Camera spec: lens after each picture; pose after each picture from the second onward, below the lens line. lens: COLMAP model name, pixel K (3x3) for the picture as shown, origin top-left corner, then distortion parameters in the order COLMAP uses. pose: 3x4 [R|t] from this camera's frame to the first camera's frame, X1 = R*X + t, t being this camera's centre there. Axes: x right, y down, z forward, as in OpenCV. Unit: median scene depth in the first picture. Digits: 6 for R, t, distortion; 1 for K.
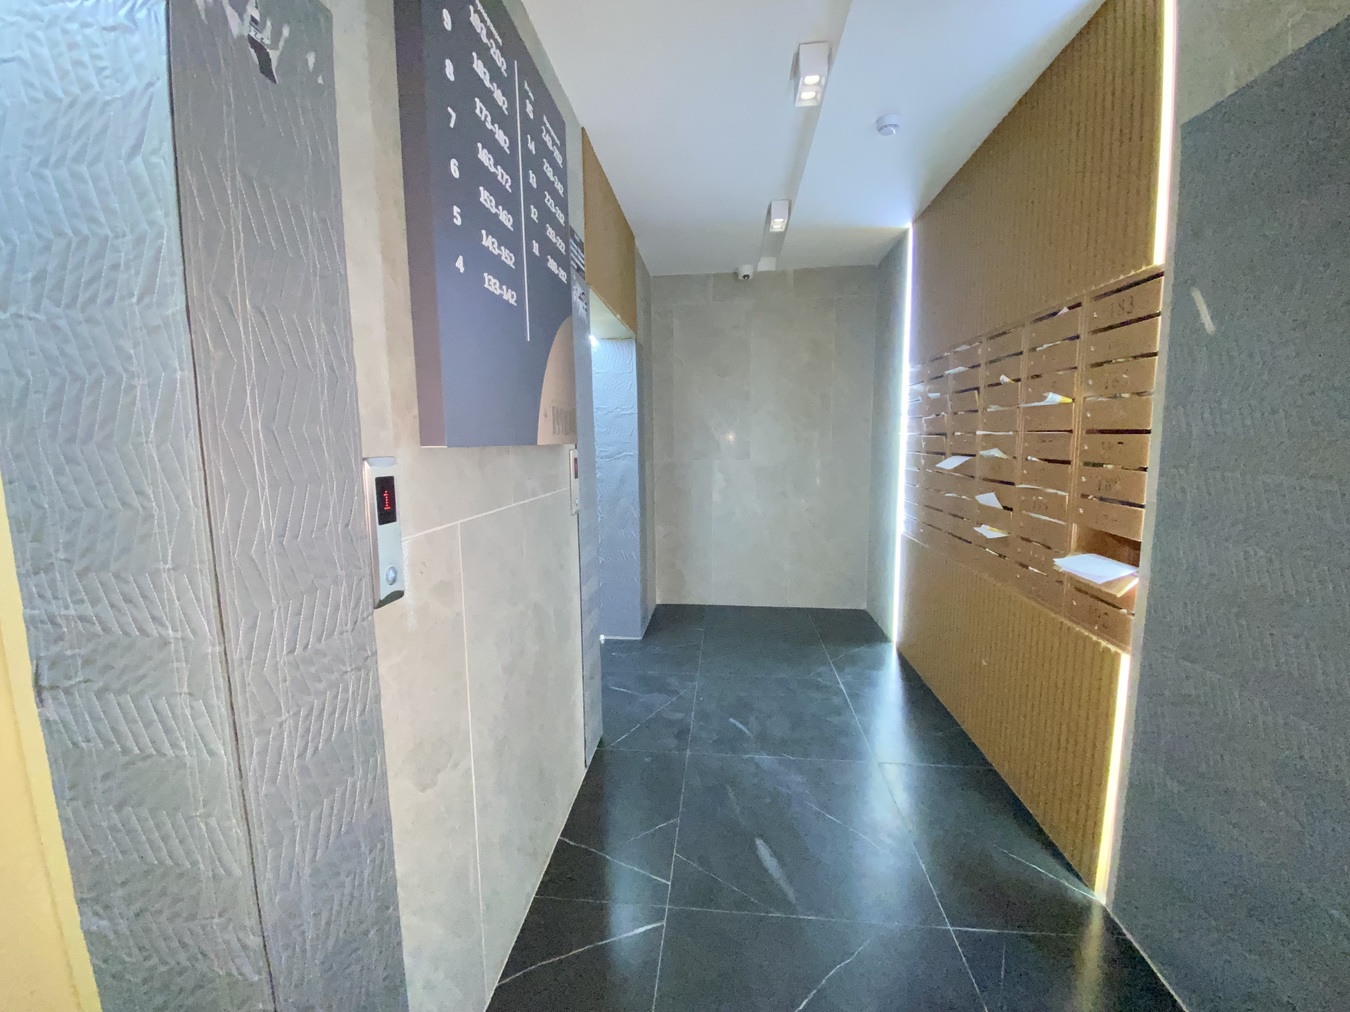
lens RADIAL K [[542.5, 0, 675.0], [0, 542.5, 506.0], [0, 0, 1]] dist [0.021245, -0.022121]
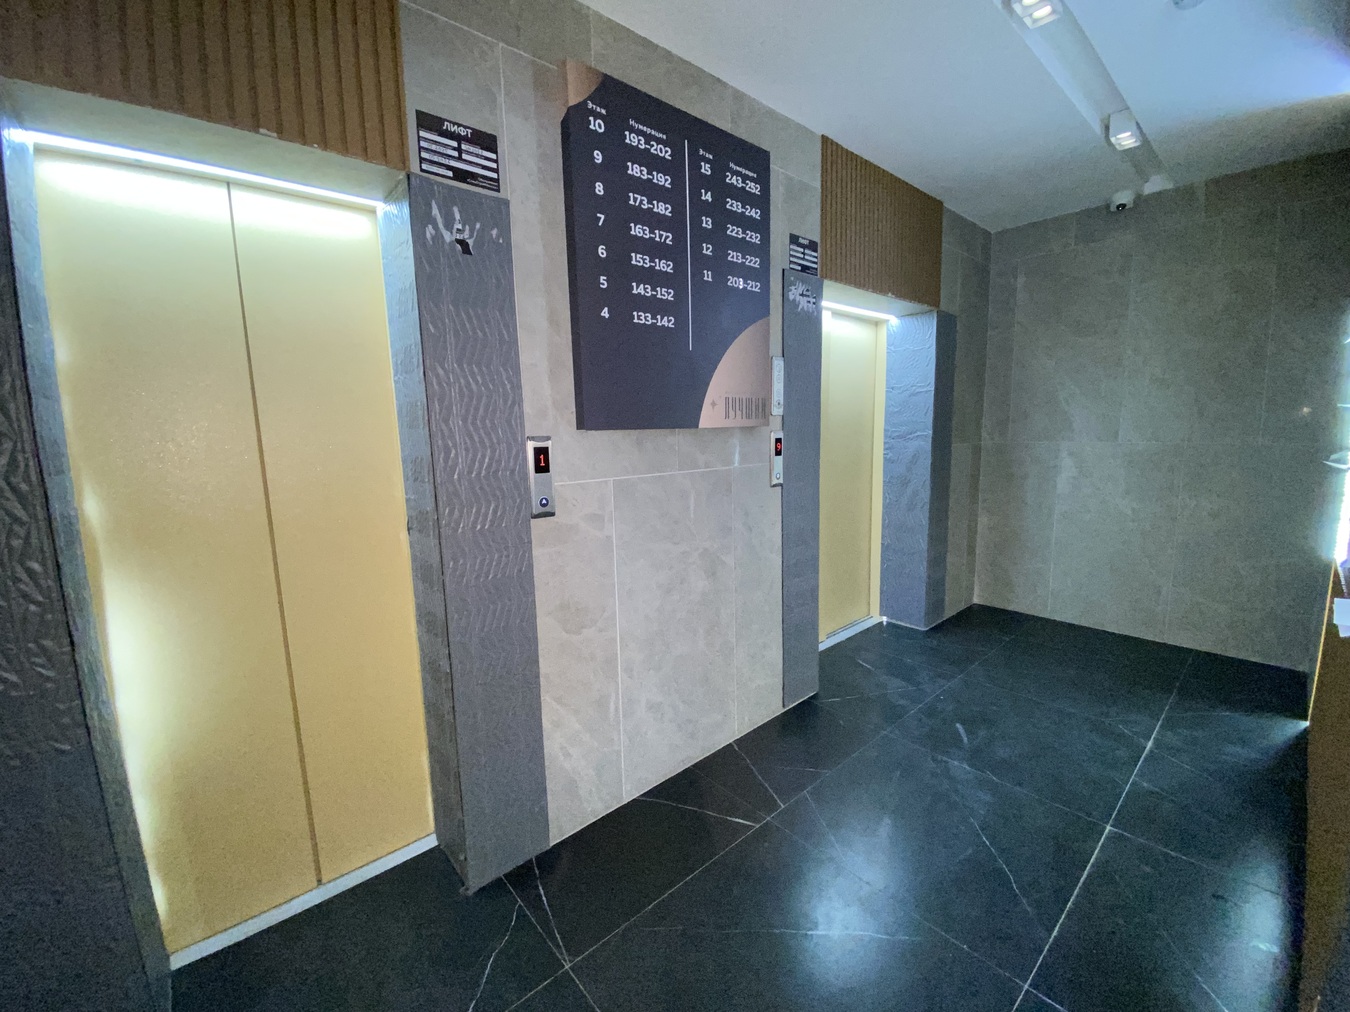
lens RADIAL K [[552.8, 0, 675.0], [0, 552.8, 506.0], [0, 0, 1]] dist [0.022799, -0.023648]
pose [[0.734598, 0.089450, -0.672580, 0.359087], [-0.067125, 0.995990, 0.059147, 0.000831], [0.675174, 0.001697, 0.737657, -0.017296]]
